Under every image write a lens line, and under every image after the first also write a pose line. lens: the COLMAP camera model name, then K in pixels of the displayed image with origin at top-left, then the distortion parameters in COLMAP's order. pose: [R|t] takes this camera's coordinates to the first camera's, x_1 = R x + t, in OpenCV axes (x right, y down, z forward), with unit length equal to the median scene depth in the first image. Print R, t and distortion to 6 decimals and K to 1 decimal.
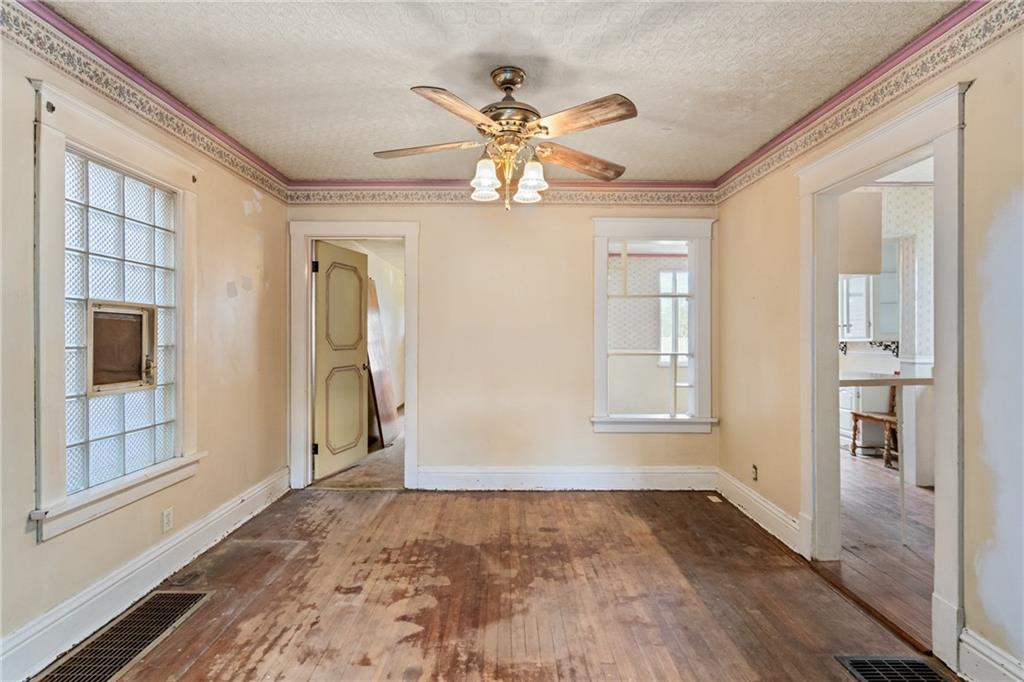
lens RADIAL K [[497.7, 0, 503.1], [0, 497.7, 339.5], [0, 0, 1]] dist [0.001731, 0.000076]
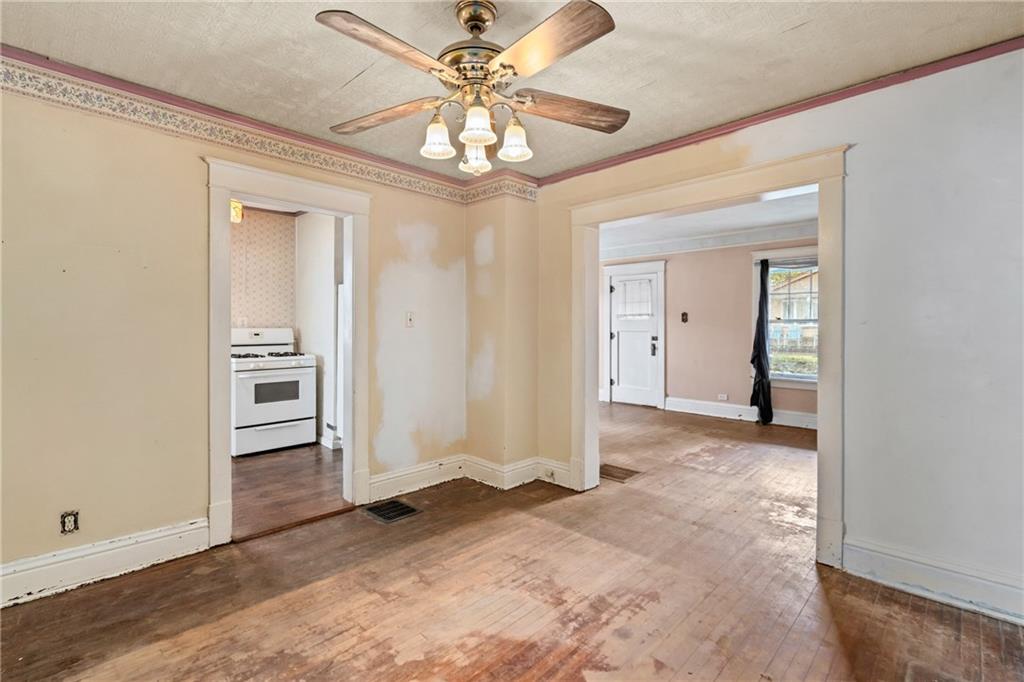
lens RADIAL K [[476.4, 0, 505.2], [0, 476.4, 330.6], [0, 0, 1]] dist [-0.002613, 0.000500]
pose [[-0.715579, -0.011712, 0.698434, -0.710798], [-0.000087, 0.999861, 0.016677, -0.021586], [-0.698532, 0.011873, -0.715480, 1.888426]]
